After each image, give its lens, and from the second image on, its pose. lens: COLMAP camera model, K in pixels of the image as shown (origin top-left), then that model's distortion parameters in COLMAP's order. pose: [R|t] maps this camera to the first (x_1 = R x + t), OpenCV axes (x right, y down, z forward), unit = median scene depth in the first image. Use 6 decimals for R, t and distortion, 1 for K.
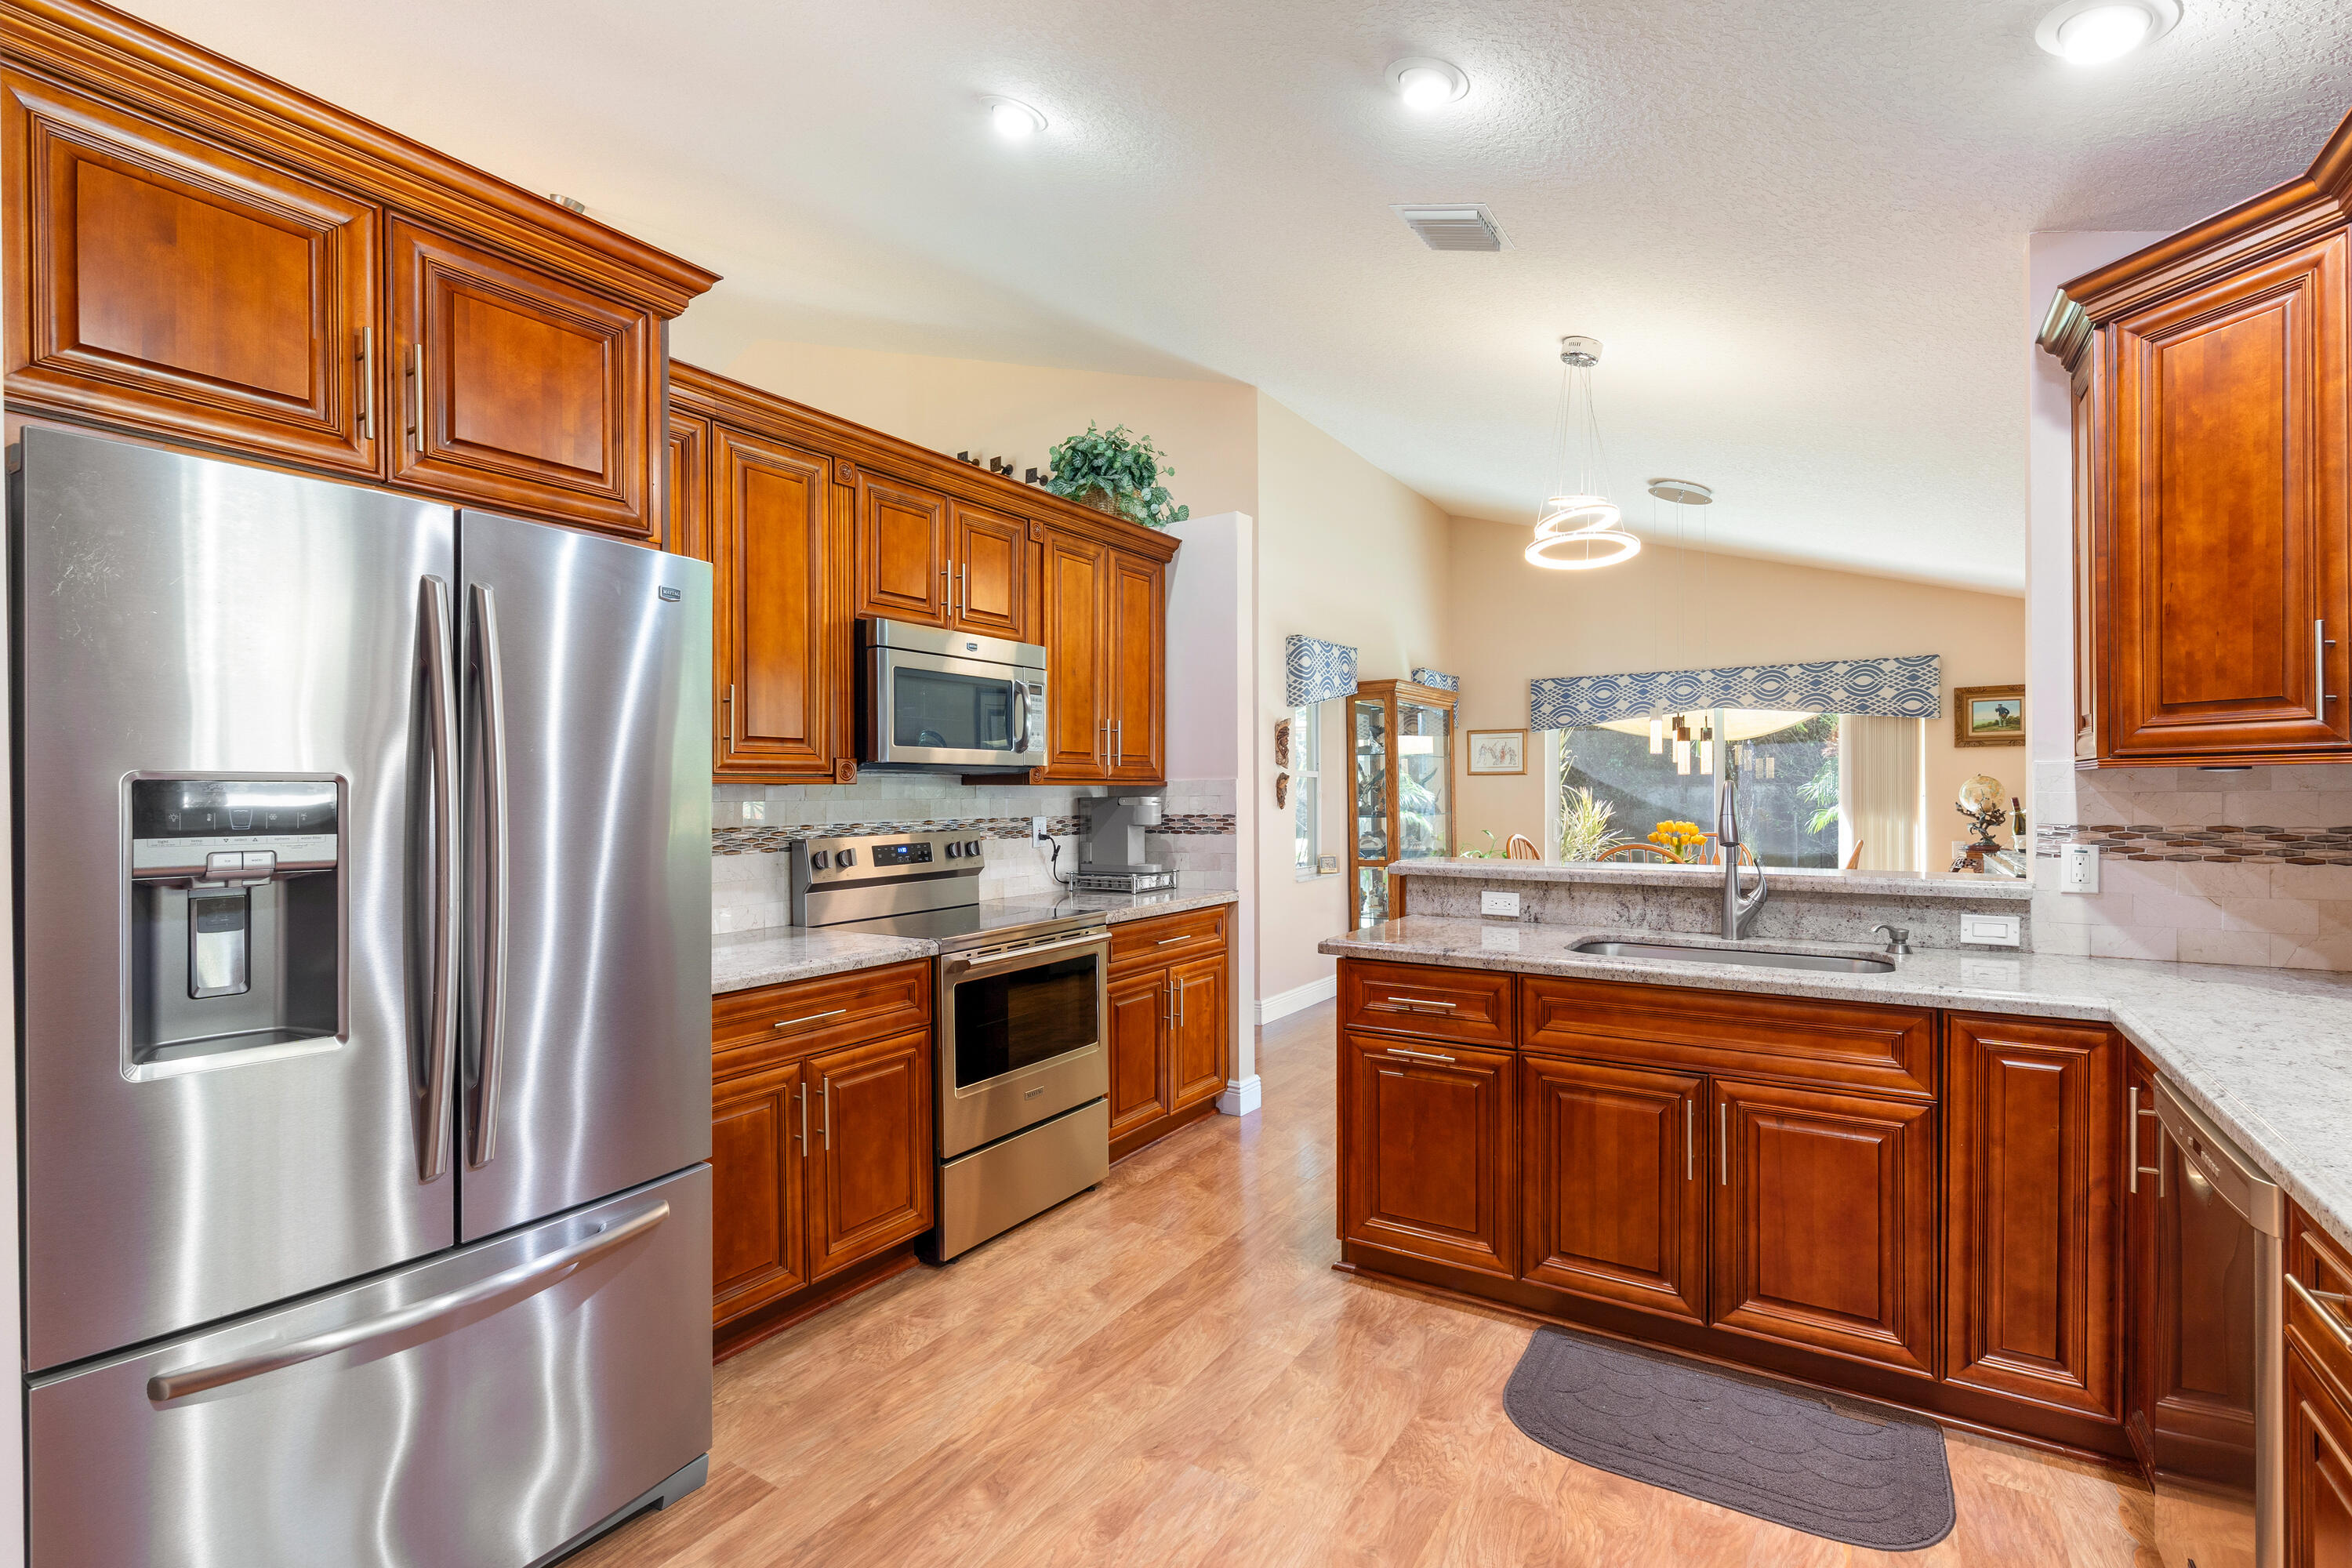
lens RADIAL K [[1066.9, 0, 1169.2], [0, 1066.9, 796.8], [0, 0, 1]] dist [-0.008554, 0.002398]
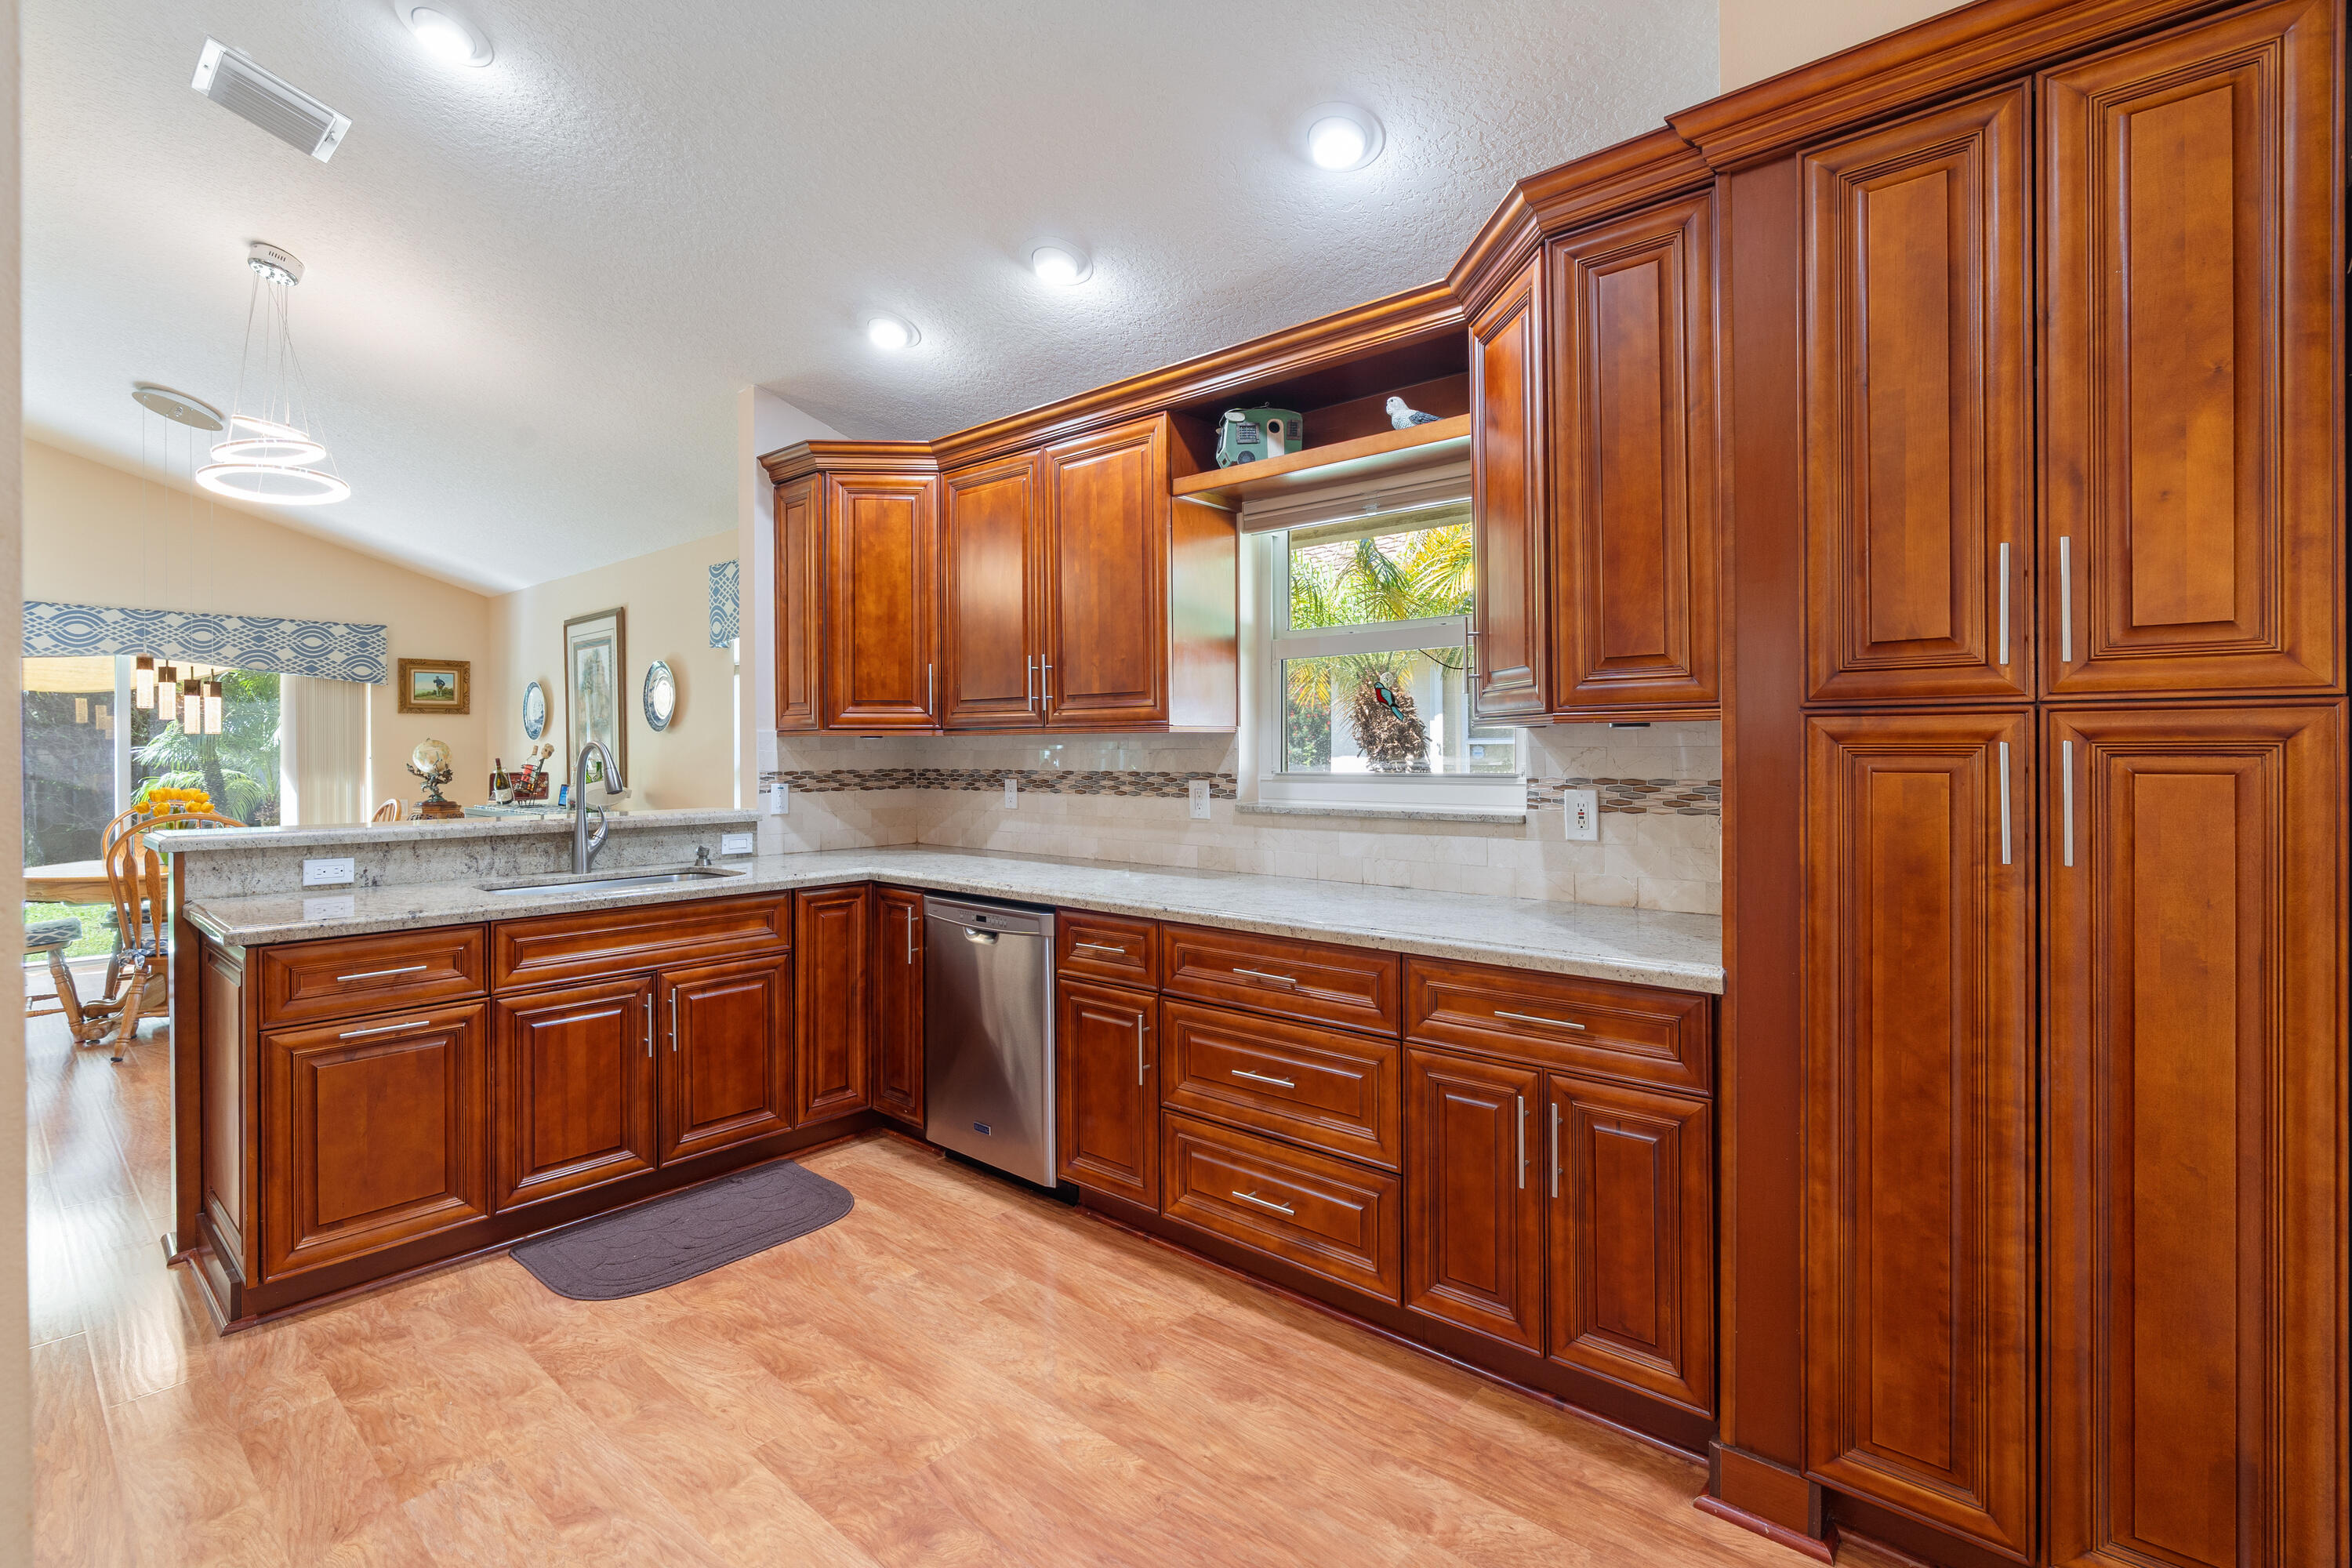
lens RADIAL K [[1066.9, 0, 1171.8], [0, 1066.9, 743.5], [0, 0, 1]] dist [-0.008554, 0.002398]
pose [[0.145299, 0.010262, 0.989335, -0.615834], [0.007055, 0.999910, -0.011408, 0.006966], [-0.989363, 0.008637, 0.145214, 0.186009]]
